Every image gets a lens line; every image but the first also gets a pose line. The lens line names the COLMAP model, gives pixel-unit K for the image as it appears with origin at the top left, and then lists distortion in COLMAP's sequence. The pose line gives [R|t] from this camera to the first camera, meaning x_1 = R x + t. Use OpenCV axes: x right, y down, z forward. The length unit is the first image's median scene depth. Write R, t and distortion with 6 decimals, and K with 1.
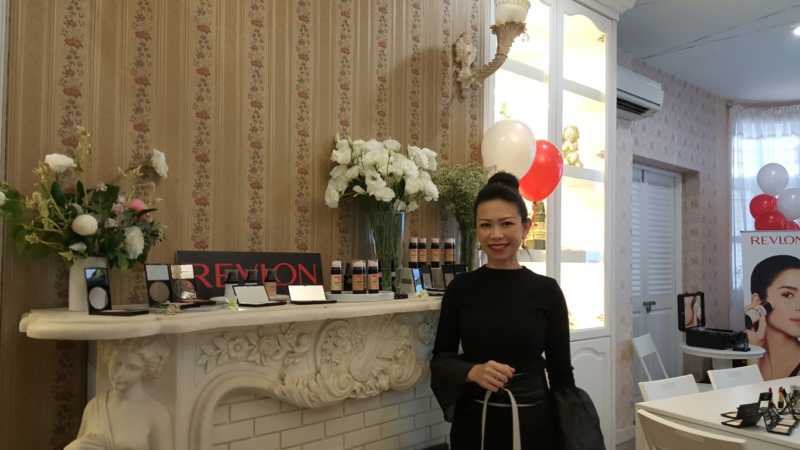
lens RADIAL K [[561.8, 0, 400.0], [0, 561.8, 225.0], [0, 0, 1]] dist [0.240416, -0.441468]
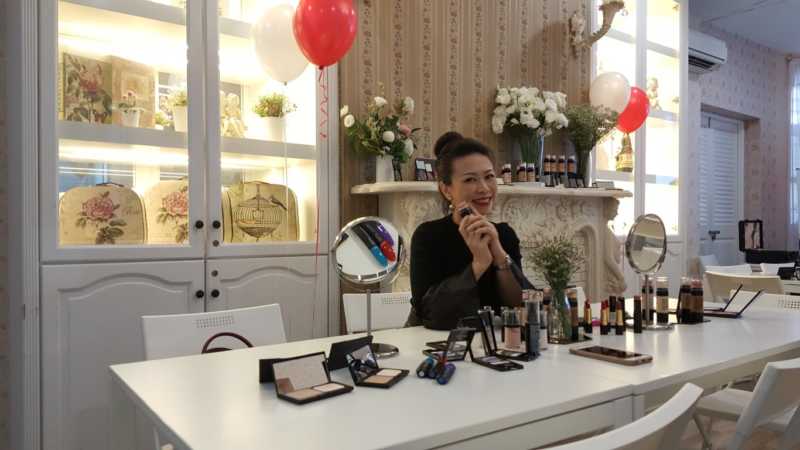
lens RADIAL K [[586.1, 0, 400.0], [0, 586.1, 225.0], [0, 0, 1]] dist [0.140038, -0.196435]
pose [[0.996924, -0.013536, -0.077203, -0.212742], [0.016765, 0.999005, 0.041332, 0.118144], [0.076566, -0.042499, 0.996158, -0.500370]]
